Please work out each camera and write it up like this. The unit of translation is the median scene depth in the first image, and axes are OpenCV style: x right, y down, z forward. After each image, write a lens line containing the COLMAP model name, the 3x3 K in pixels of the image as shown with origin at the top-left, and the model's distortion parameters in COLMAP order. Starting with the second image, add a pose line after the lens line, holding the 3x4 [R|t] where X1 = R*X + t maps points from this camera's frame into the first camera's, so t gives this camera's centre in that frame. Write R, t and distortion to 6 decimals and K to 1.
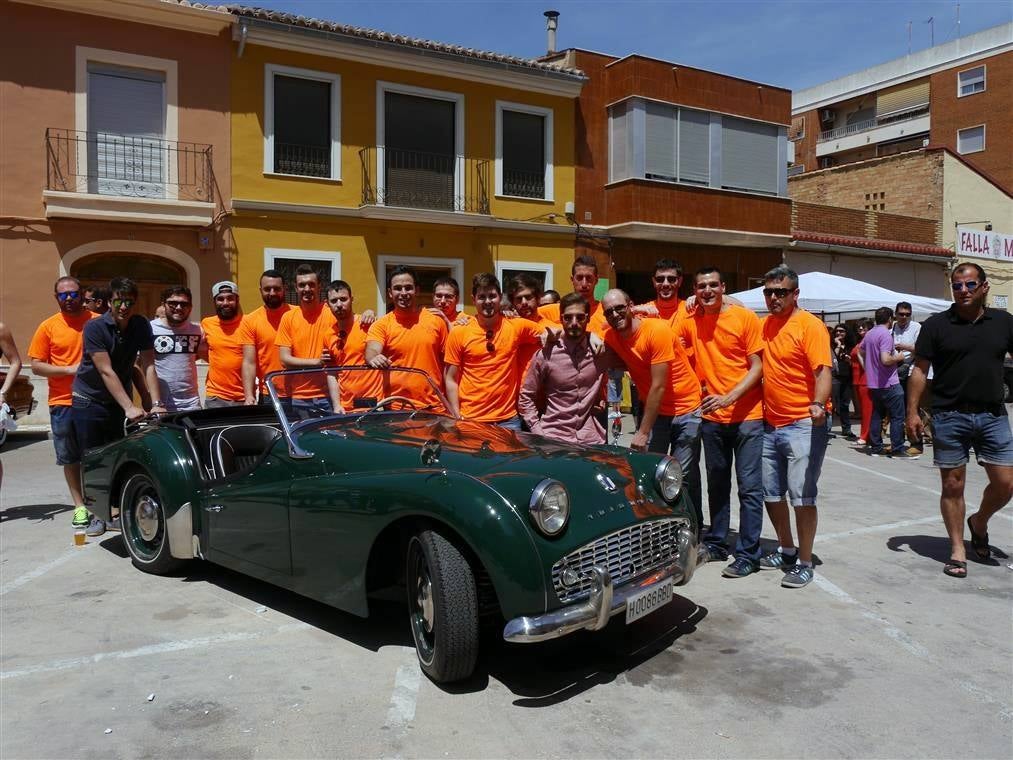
lens RADIAL K [[832.6, 0, 506.5], [0, 832.6, 380.0], [0, 0, 1]] dist [-0.046974, 0.005951]
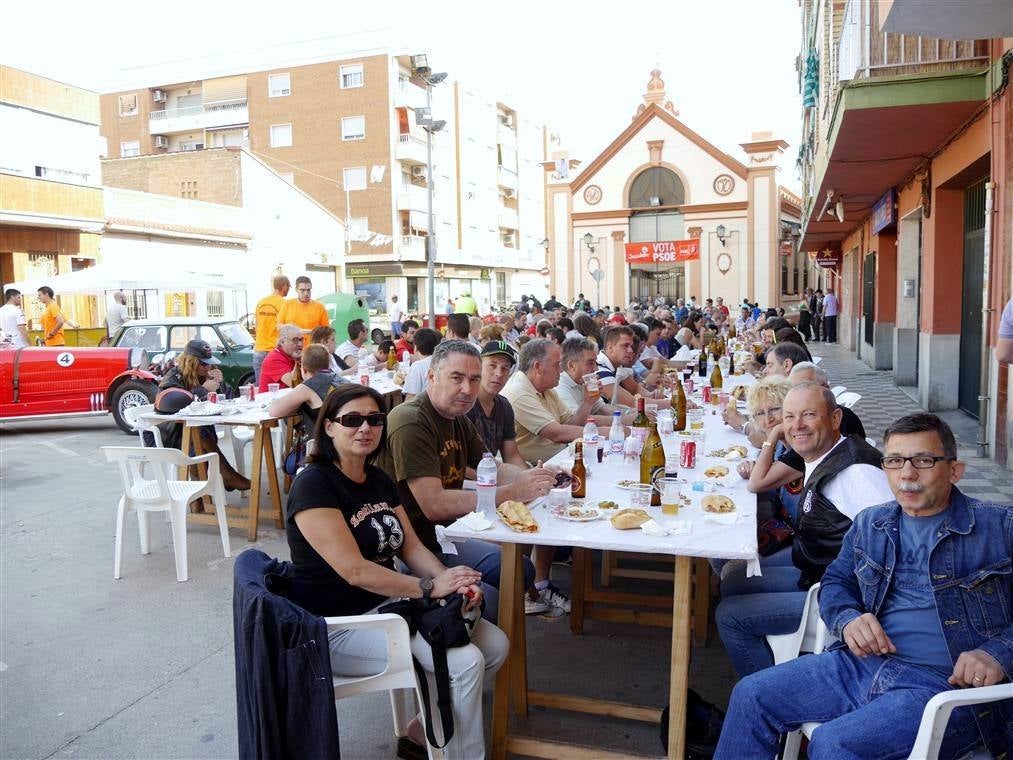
lens RADIAL K [[832.6, 0, 506.5], [0, 832.6, 380.0], [0, 0, 1]] dist [-0.046974, 0.005951]
pose [[0.743707, -0.077876, 0.663954, -0.008233], [0.050744, 0.996902, 0.060089, 0.002733], [-0.666577, -0.010997, 0.745355, -0.103592]]
